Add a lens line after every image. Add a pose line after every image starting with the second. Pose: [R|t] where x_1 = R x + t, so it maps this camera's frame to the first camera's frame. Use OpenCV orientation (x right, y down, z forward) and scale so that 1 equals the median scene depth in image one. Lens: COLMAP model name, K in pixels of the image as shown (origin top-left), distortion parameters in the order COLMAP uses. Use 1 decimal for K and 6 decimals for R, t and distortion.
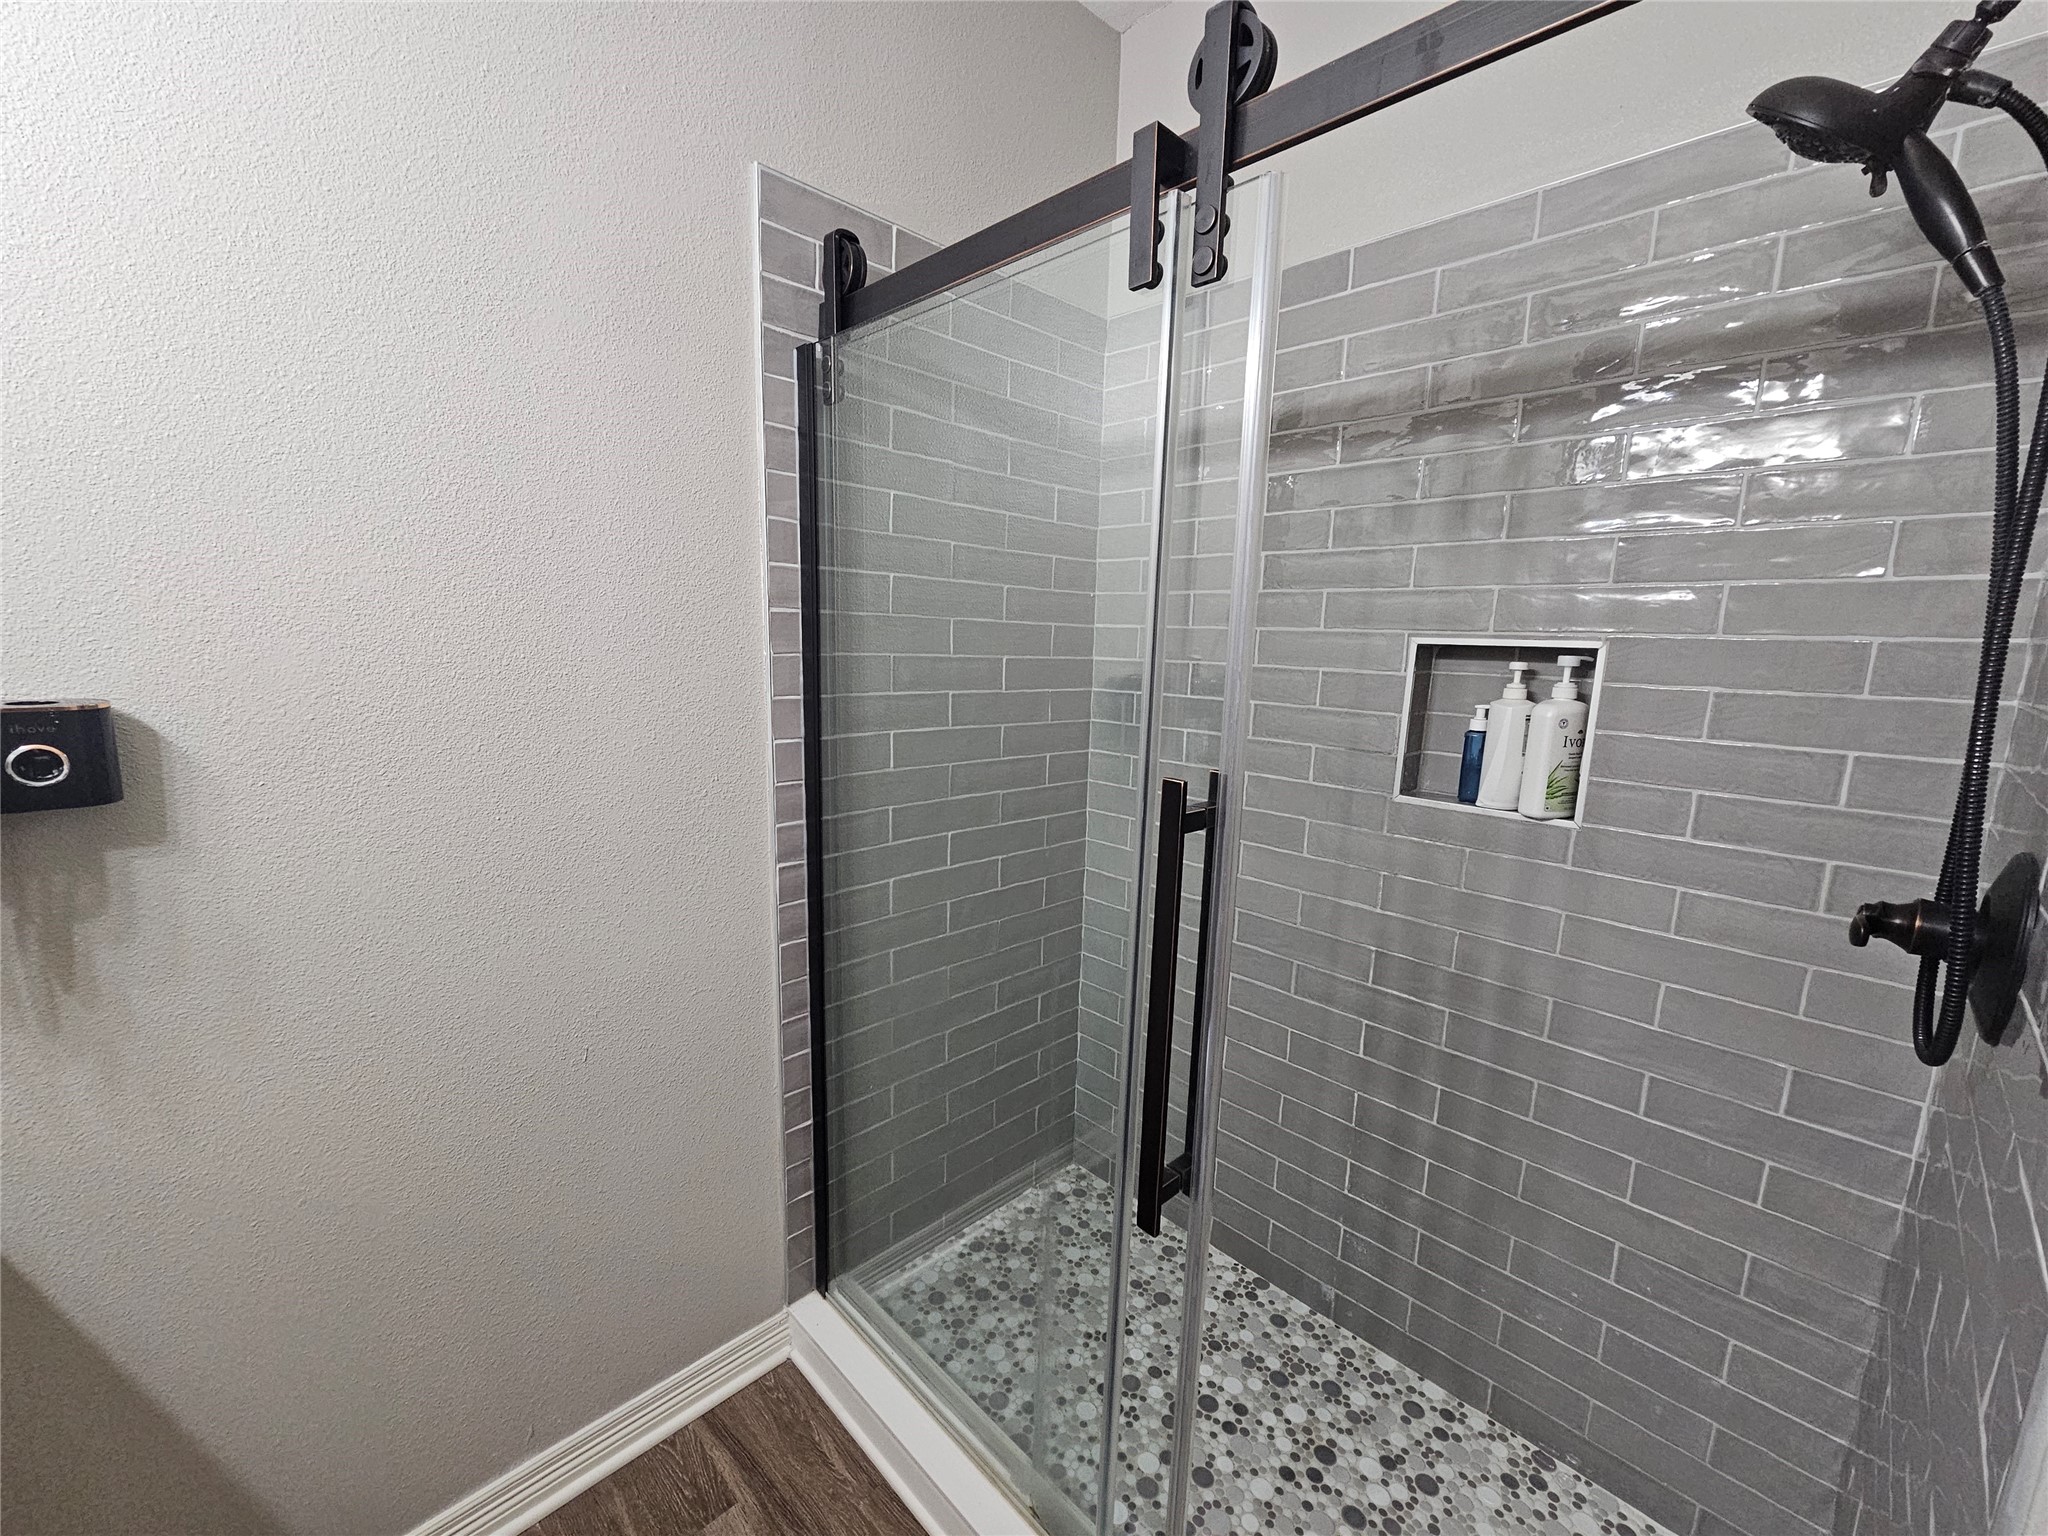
lens RADIAL K [[830.9, 0, 1019.1], [0, 830.9, 779.7], [0, 0, 1]] dist [0.003720, 0.000246]
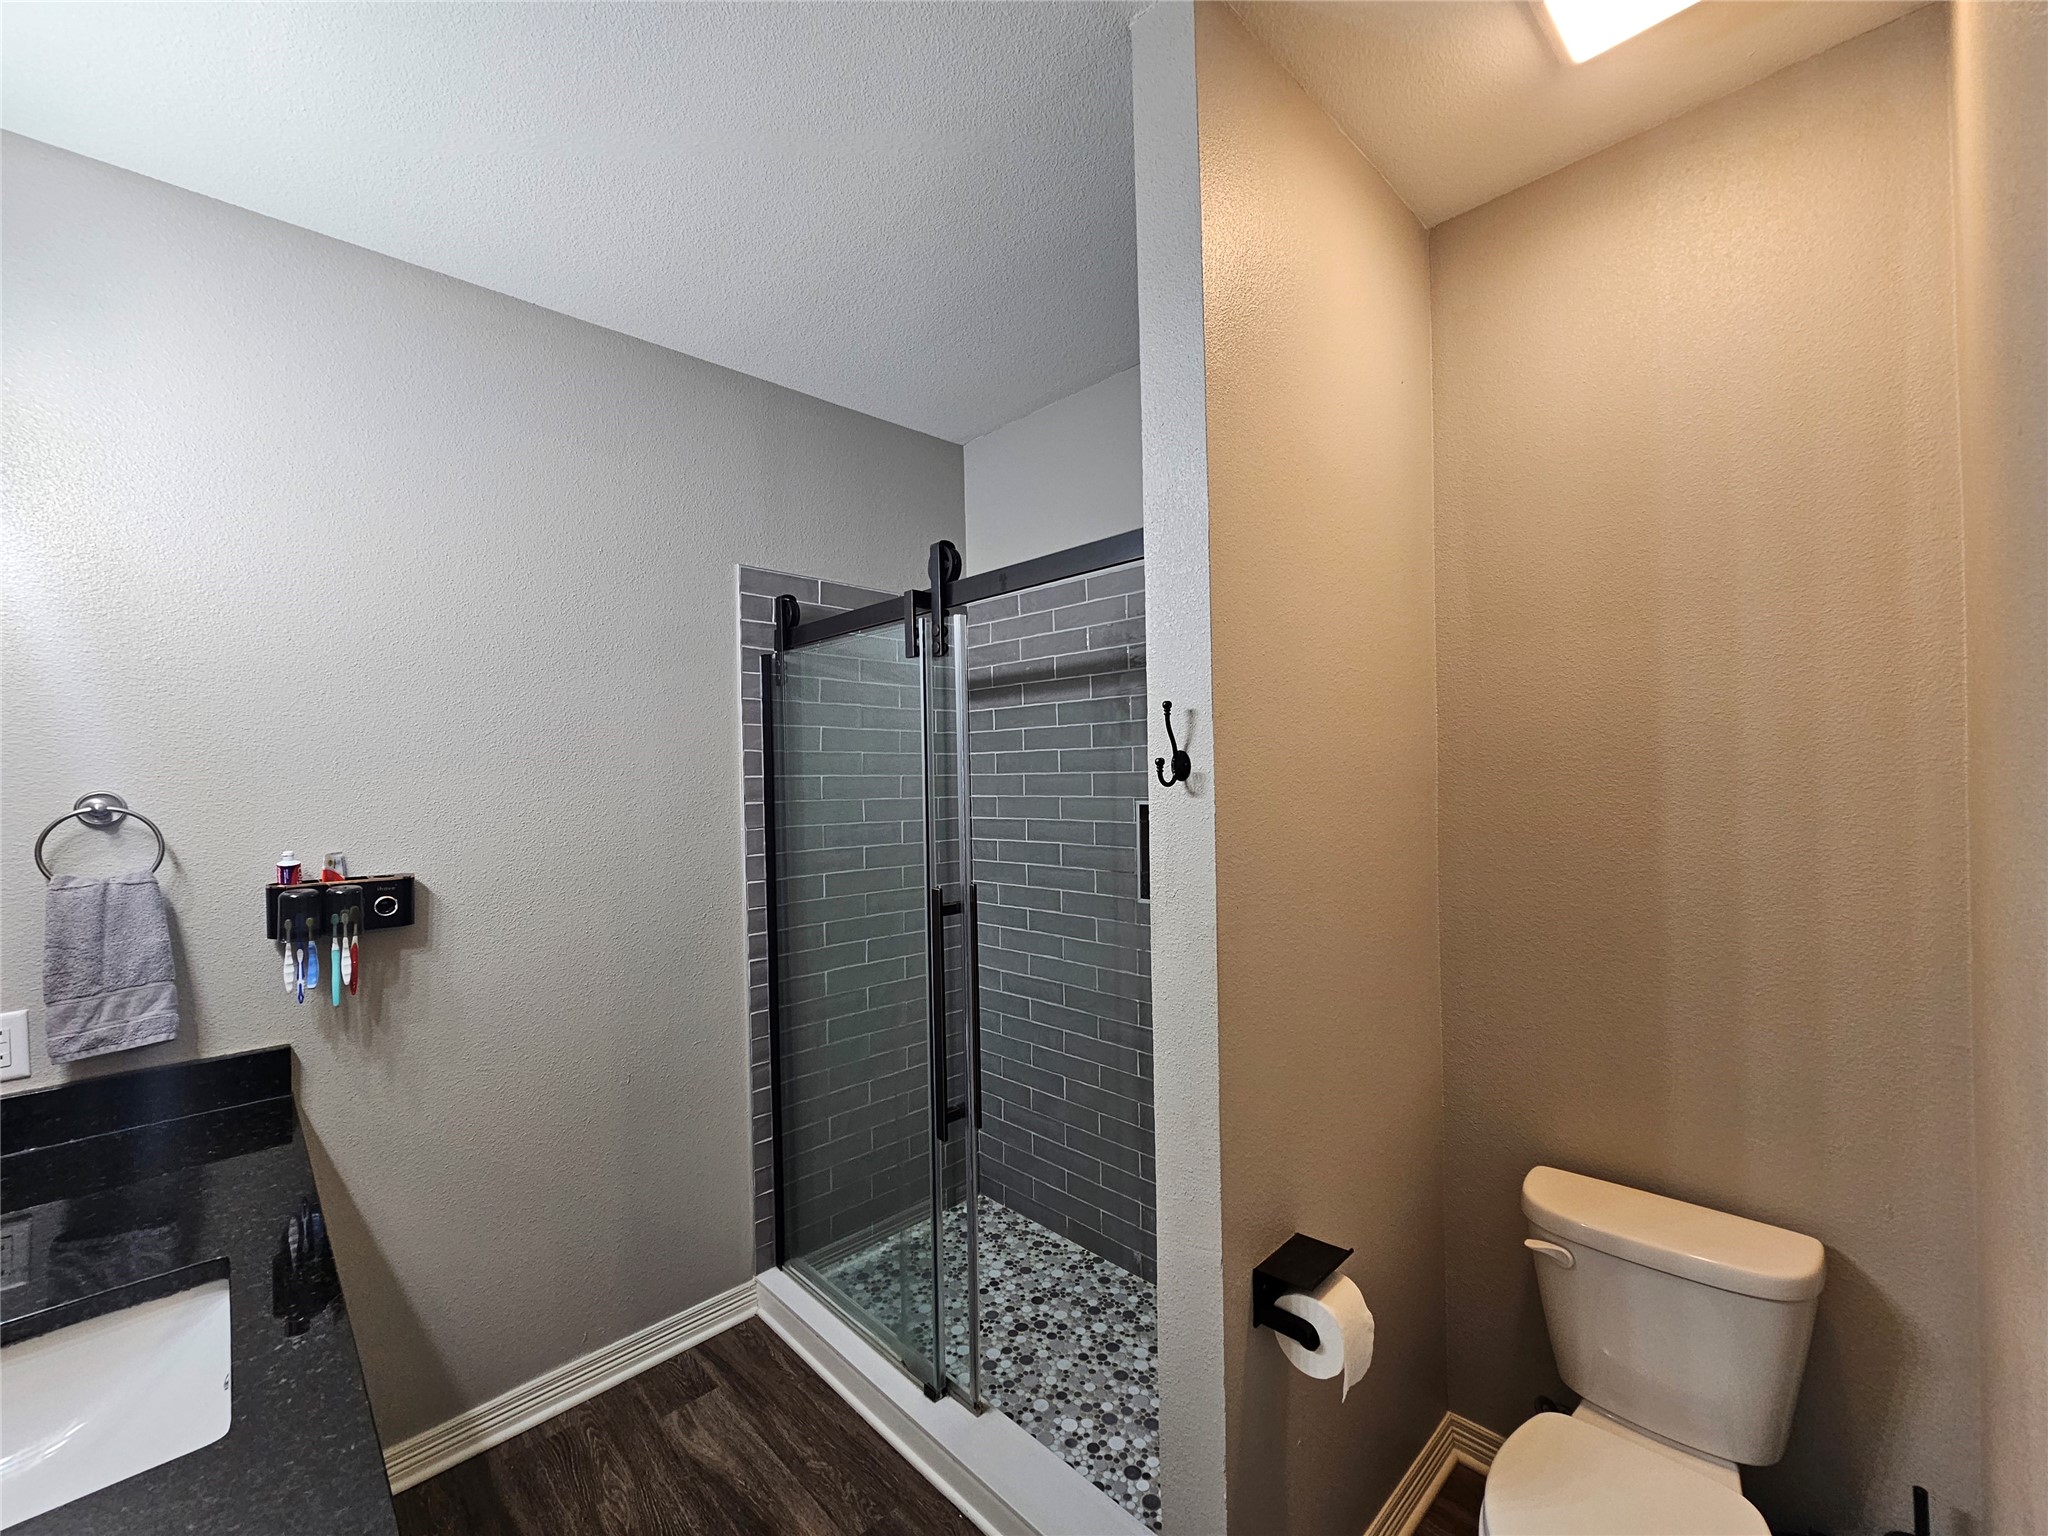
lens RADIAL K [[840.2, 0, 1020.3], [0, 840.2, 777.8], [0, 0, 1]] dist [-0.004486, 0.002076]
pose [[0.998879, -0.047134, -0.004403, 0.246597], [0.045691, 0.984256, -0.170739, 0.055370], [0.012381, 0.170346, 0.985306, -0.623903]]
